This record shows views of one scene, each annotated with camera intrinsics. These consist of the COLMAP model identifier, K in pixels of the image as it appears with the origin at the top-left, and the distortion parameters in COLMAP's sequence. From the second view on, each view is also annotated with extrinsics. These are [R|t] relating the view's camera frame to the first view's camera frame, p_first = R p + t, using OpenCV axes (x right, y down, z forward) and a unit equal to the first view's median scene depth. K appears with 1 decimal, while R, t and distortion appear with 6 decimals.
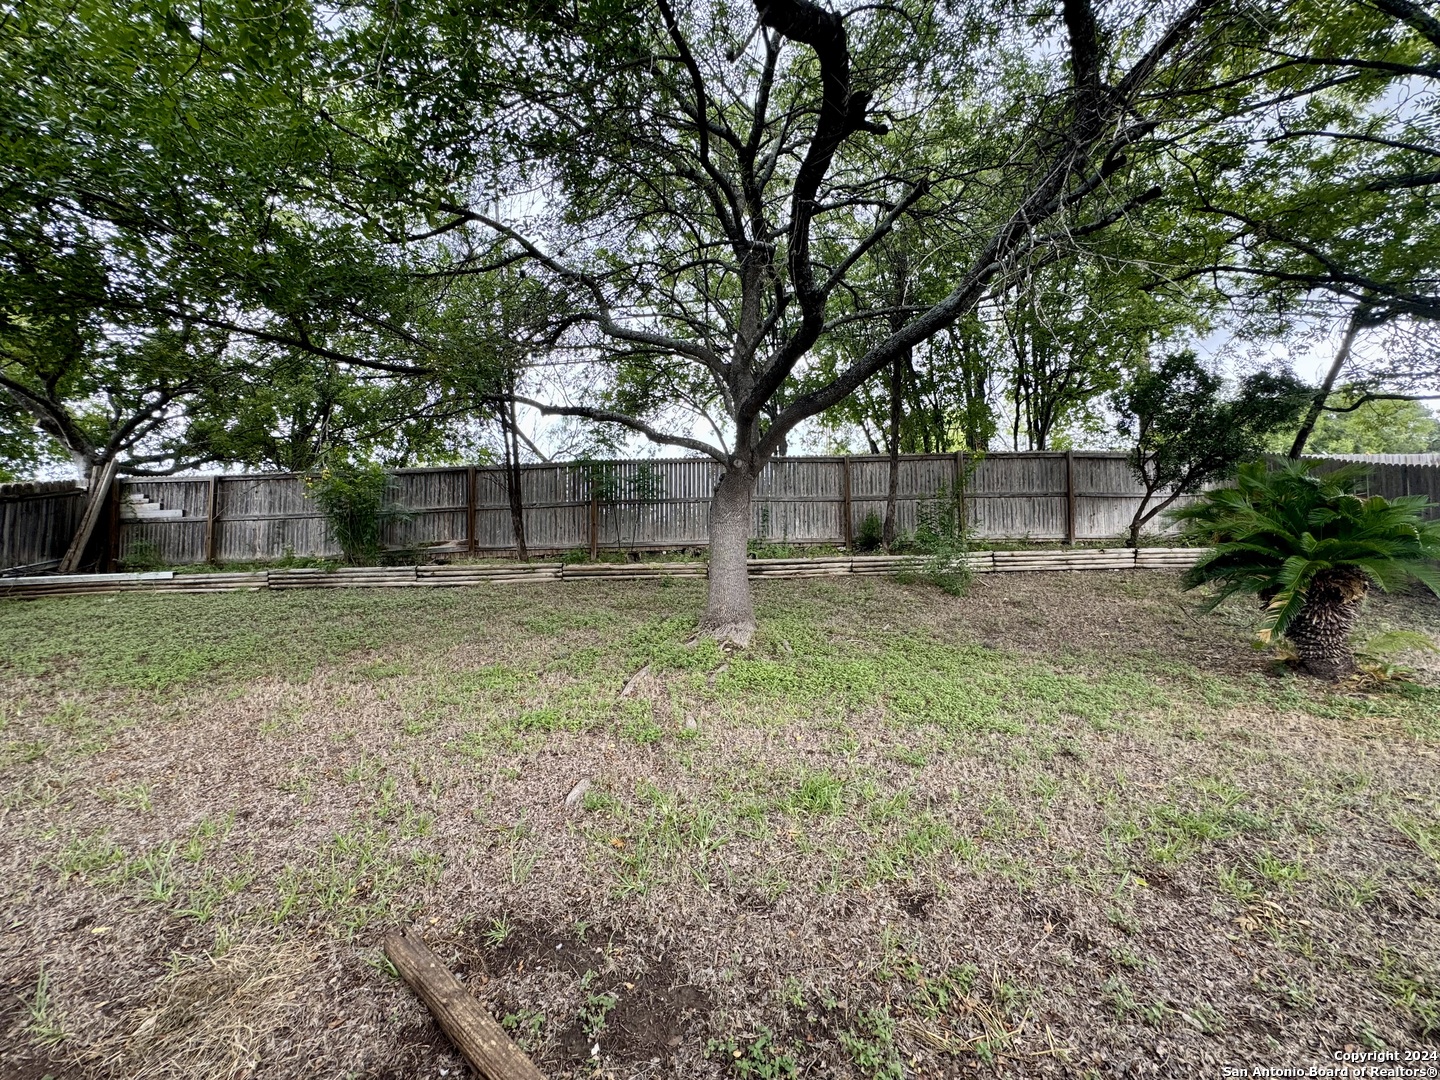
lens RADIAL K [[573.6, 0, 720.0], [0, 573.6, 540.0], [0, 0, 1]] dist [-0.001461, -0.000303]
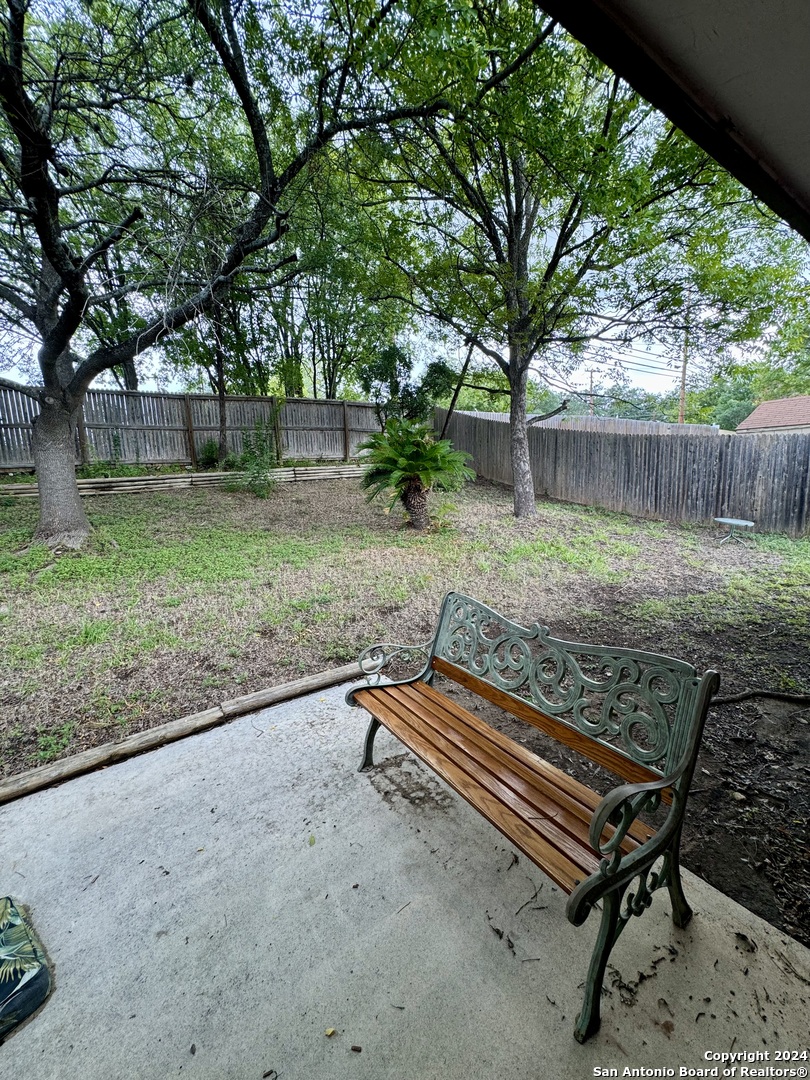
lens RADIAL K [[430.2, 0, 405.0], [0, 430.2, 540.0], [0, 0, 1]] dist [-0.001461, -0.000303]
pose [[0.837207, -0.112630, 0.535163, 0.096177], [0.007890, 0.980949, 0.194107, -0.010615], [-0.546829, -0.158285, 0.822146, -0.132160]]
